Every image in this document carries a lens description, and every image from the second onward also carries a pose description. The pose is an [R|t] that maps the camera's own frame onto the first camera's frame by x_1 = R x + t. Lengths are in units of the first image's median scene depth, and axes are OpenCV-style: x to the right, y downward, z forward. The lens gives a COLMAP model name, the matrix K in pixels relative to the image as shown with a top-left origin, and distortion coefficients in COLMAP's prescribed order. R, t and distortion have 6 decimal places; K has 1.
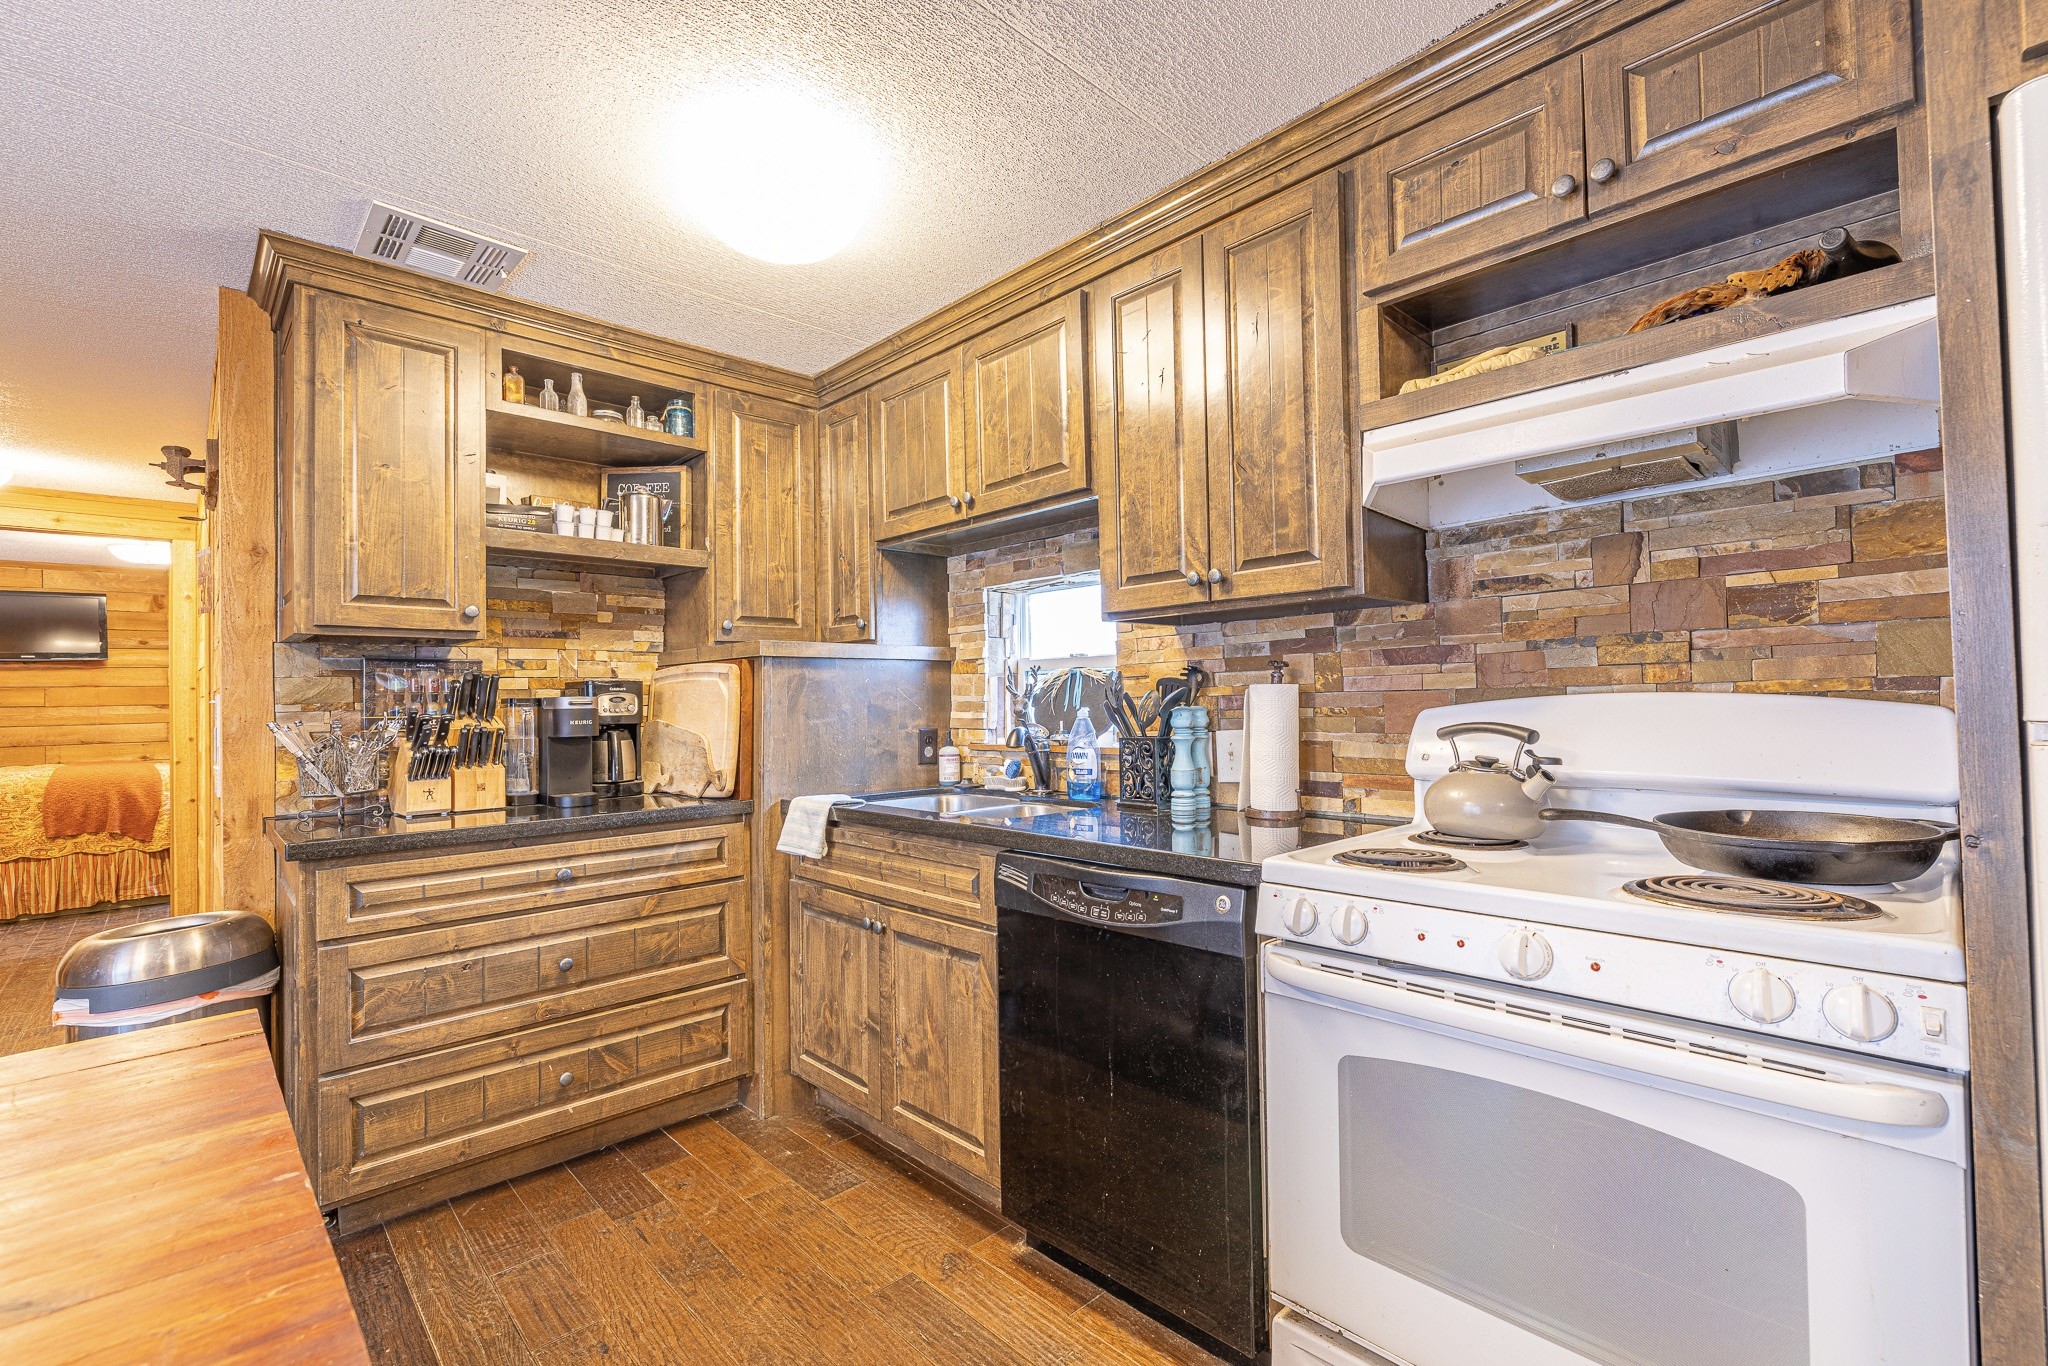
lens RADIAL K [[876.5, 0, 1016.6], [0, 876.5, 687.8], [0, 0, 1]] dist [0.002208, -0.000601]
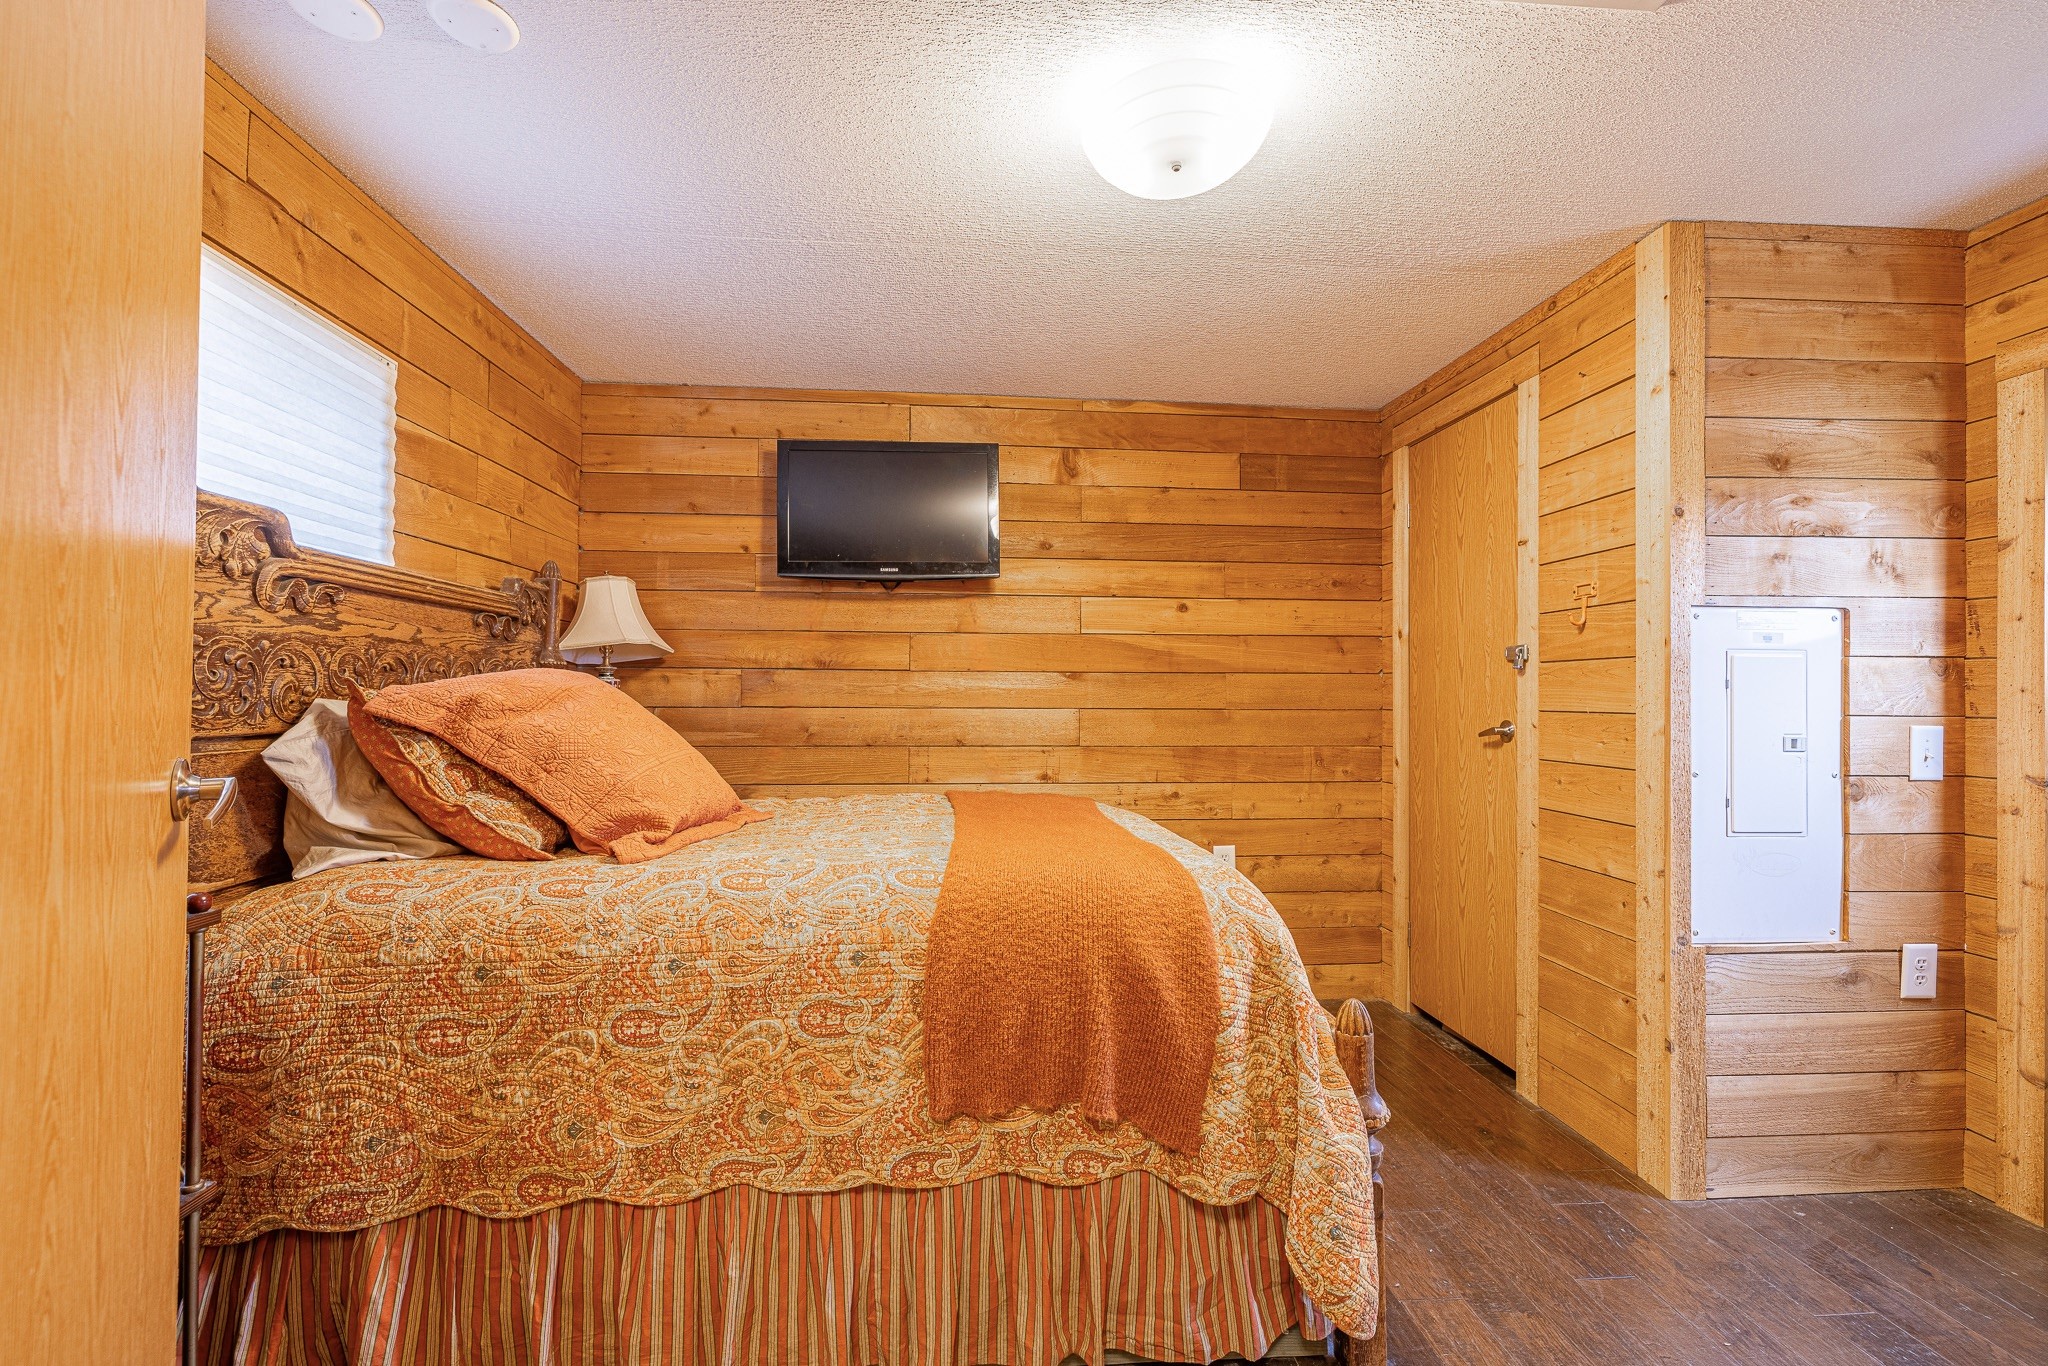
lens RADIAL K [[876.5, 0, 1024.5], [0, 876.5, 690.5], [0, 0, 1]] dist [0.002208, -0.000601]
pose [[0.774324, 0.018626, -0.632516, -0.866684], [-0.015896, 0.999824, 0.009983, 0.032354], [0.632590, 0.002324, 0.774483, 0.766042]]
